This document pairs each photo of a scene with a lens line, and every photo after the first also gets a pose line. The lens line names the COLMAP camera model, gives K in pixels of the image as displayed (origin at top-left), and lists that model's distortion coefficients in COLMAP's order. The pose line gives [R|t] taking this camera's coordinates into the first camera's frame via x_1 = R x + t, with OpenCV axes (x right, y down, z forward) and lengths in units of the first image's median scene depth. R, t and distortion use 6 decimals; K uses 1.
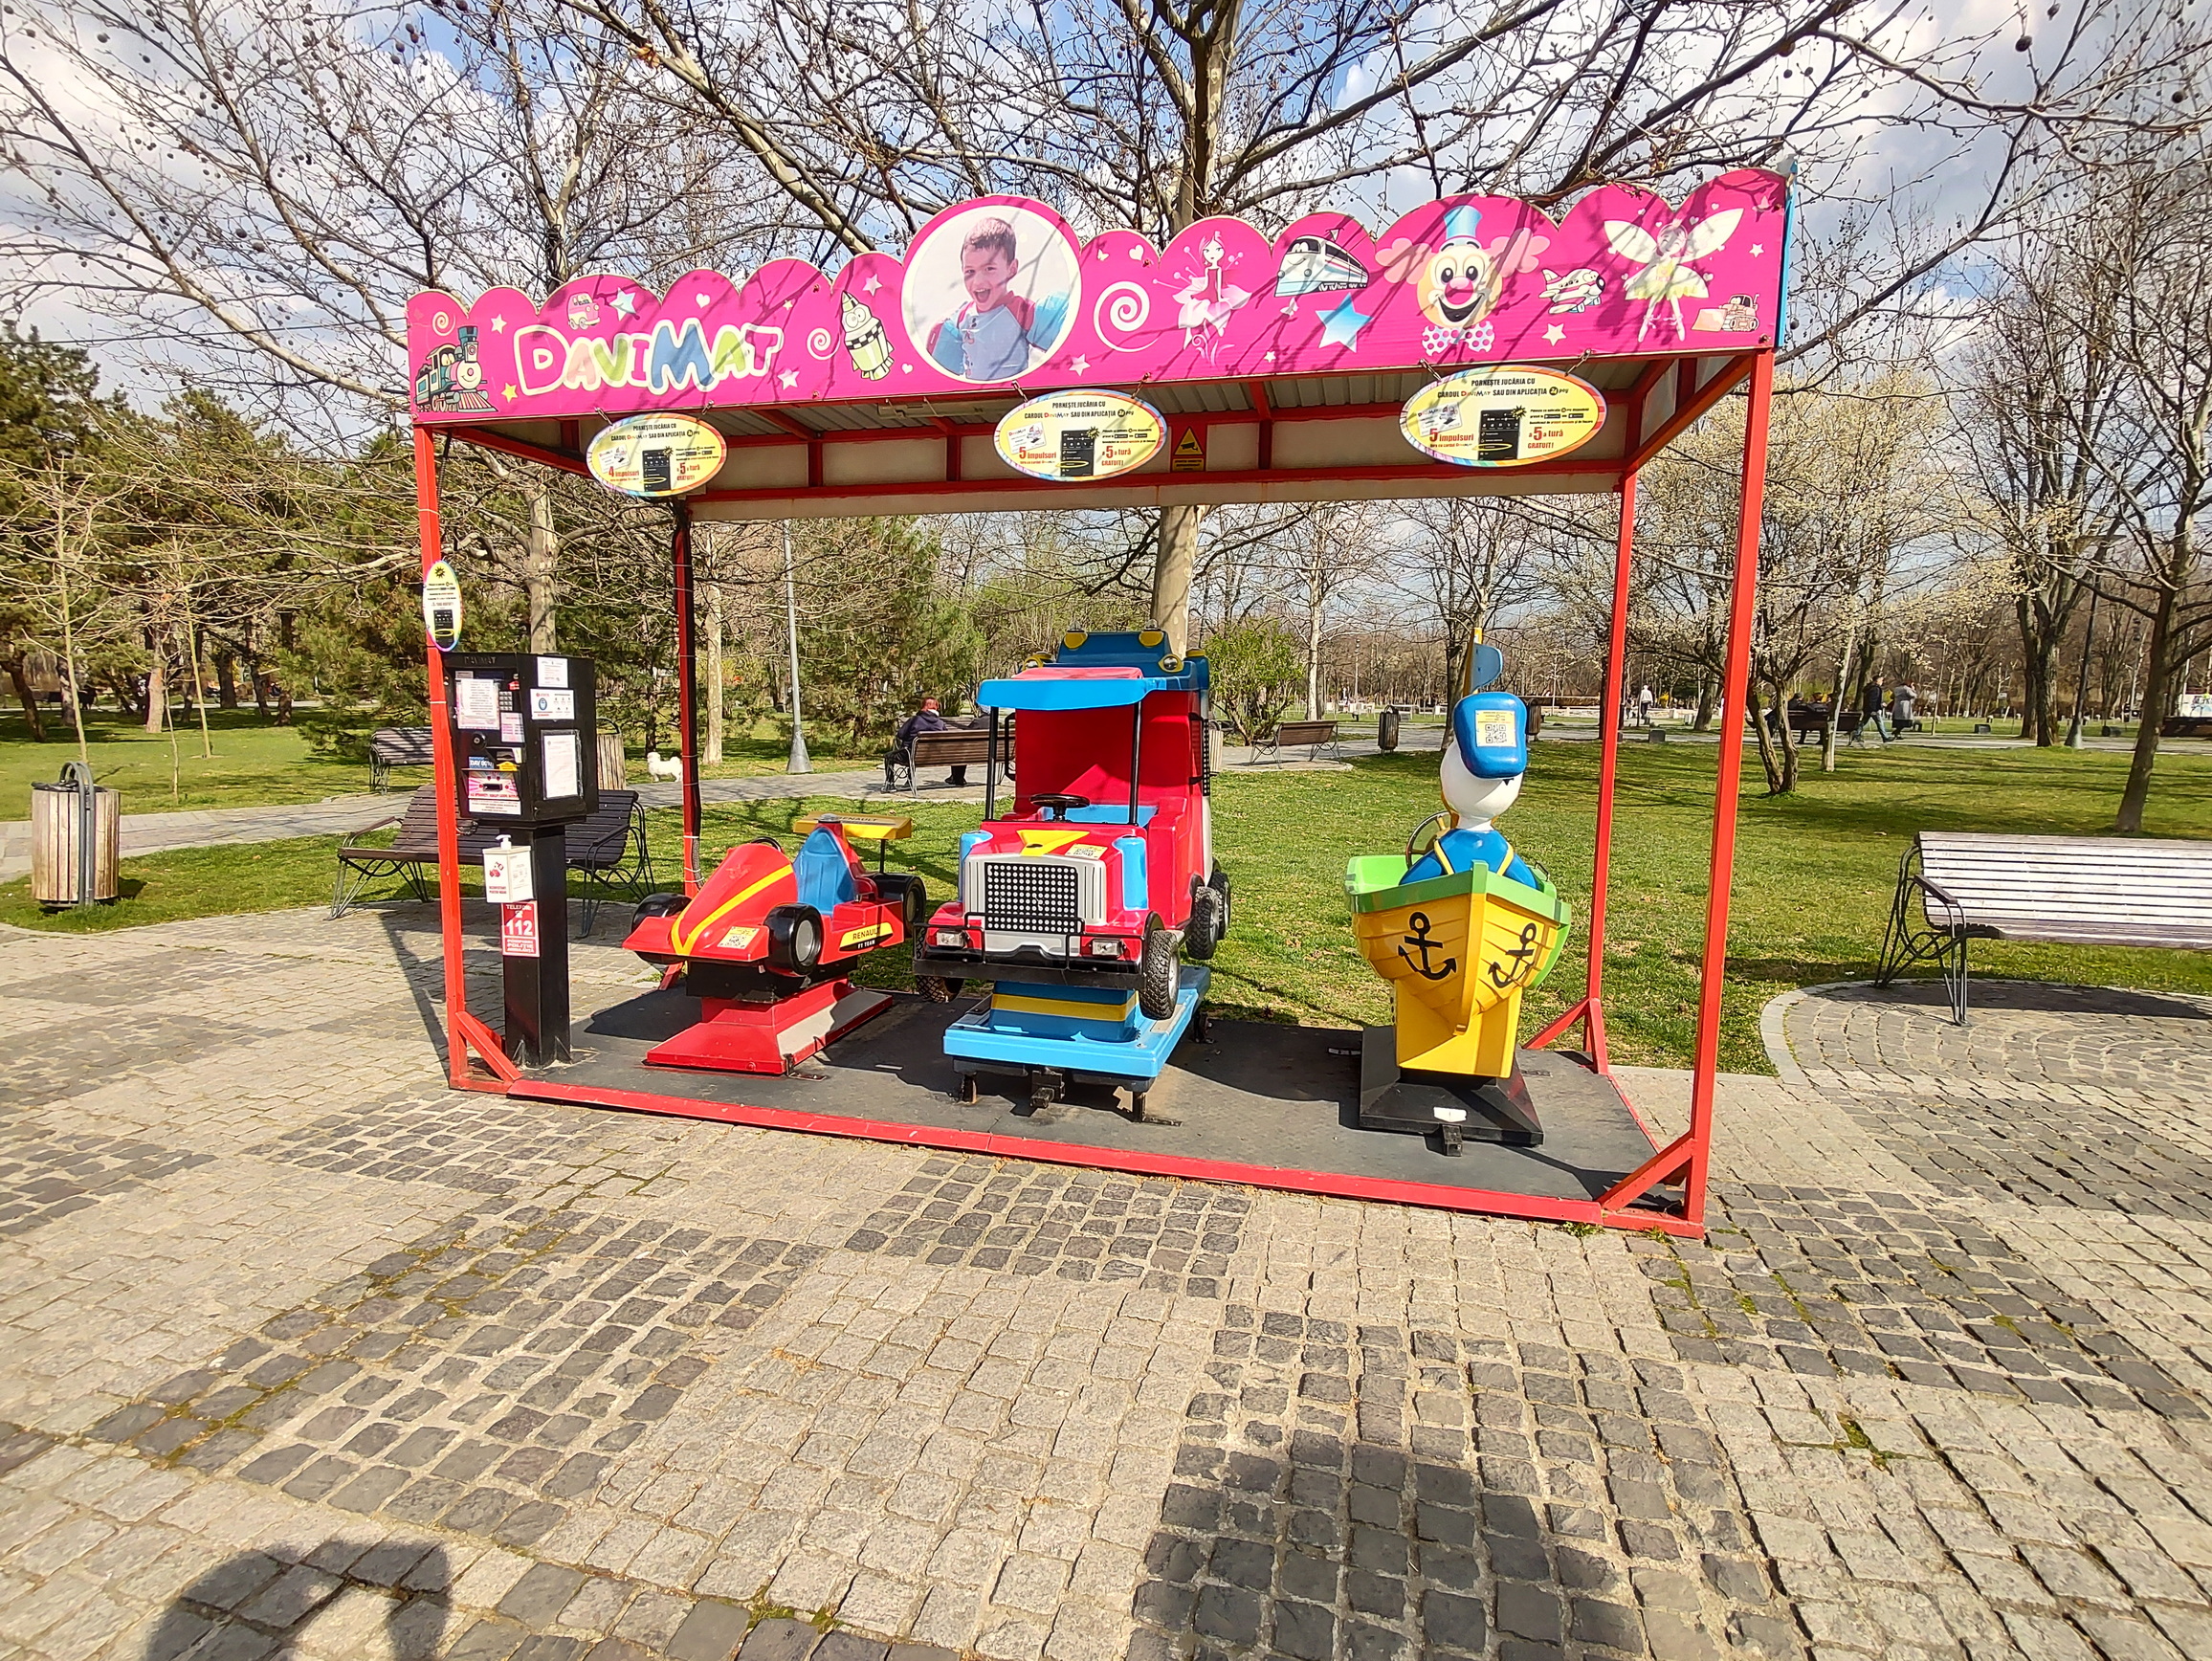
lens RADIAL K [[1088.6, 0, 1131.3], [0, 1088.6, 829.3], [0, 0, 1]] dist [-0.003598, -0.000907]
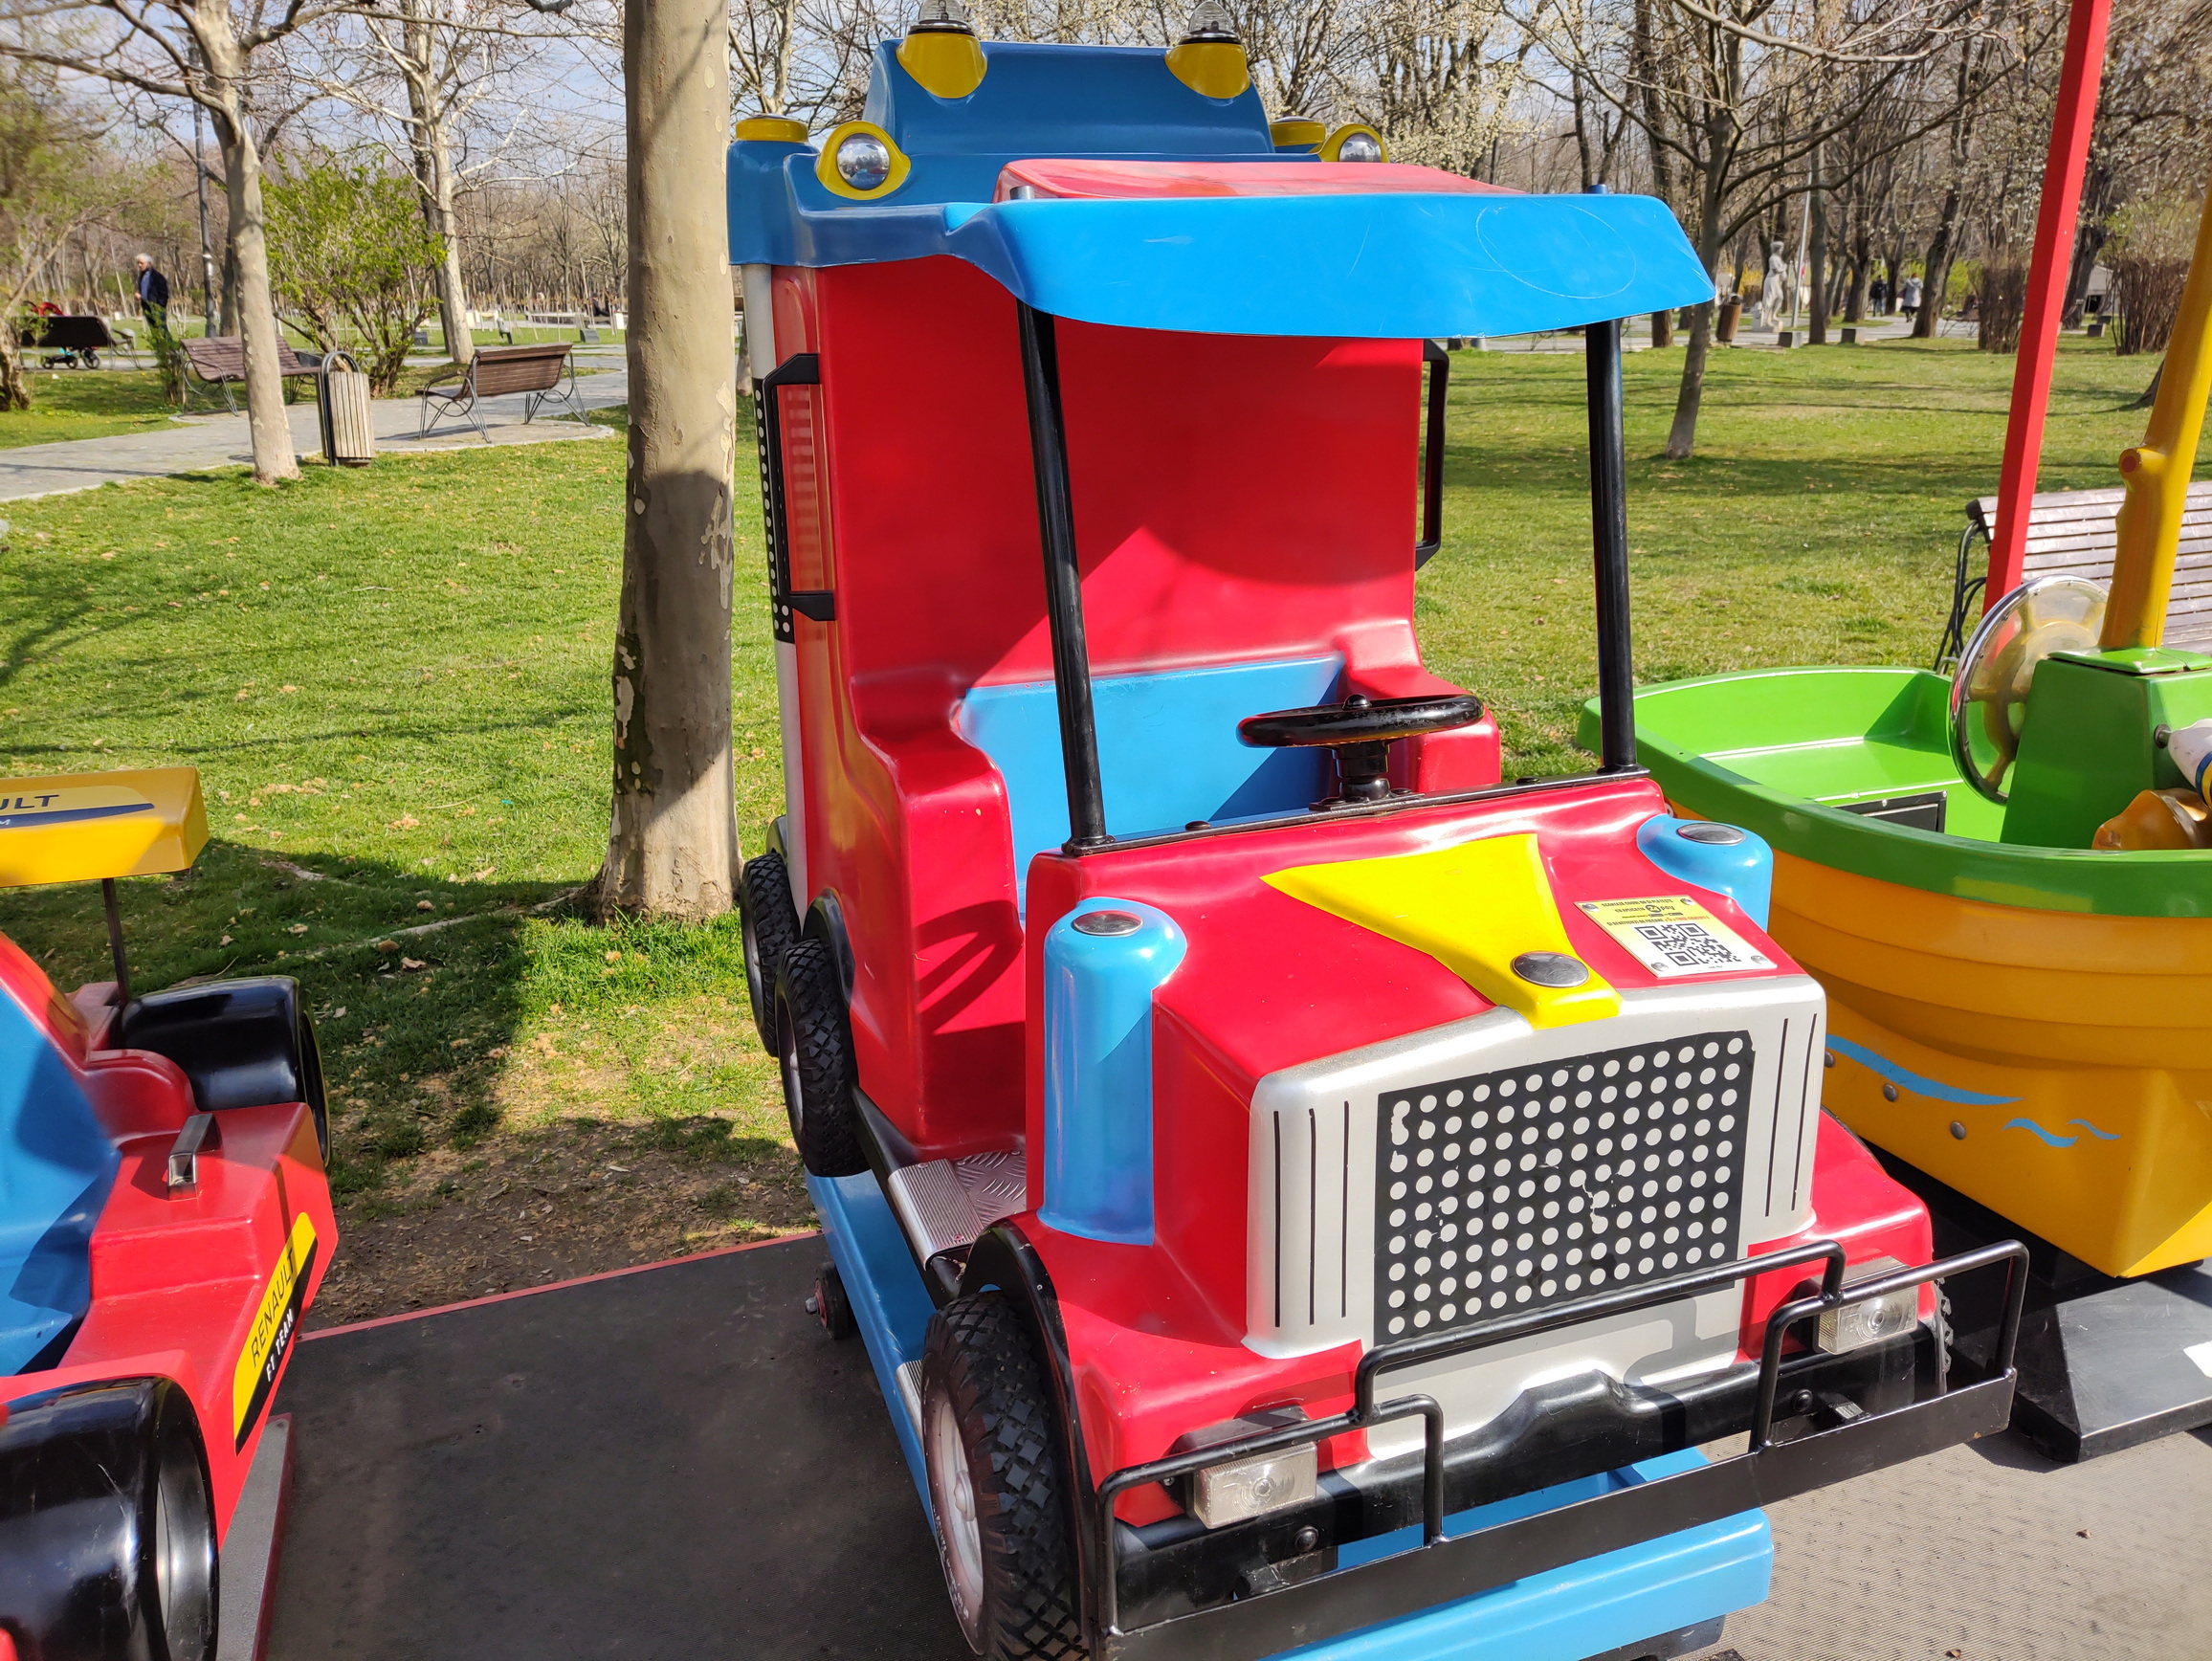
lens RADIAL K [[1661.0, 0, 1103.5], [0, 1661.0, 822.4], [0, 0, 1]] dist [0.057793, -0.064921]
pose [[0.841320, -0.182004, 0.508974, -0.300604], [0.086892, 0.974901, 0.204983, -0.082474], [-0.533507, -0.128230, 0.836018, 0.688272]]
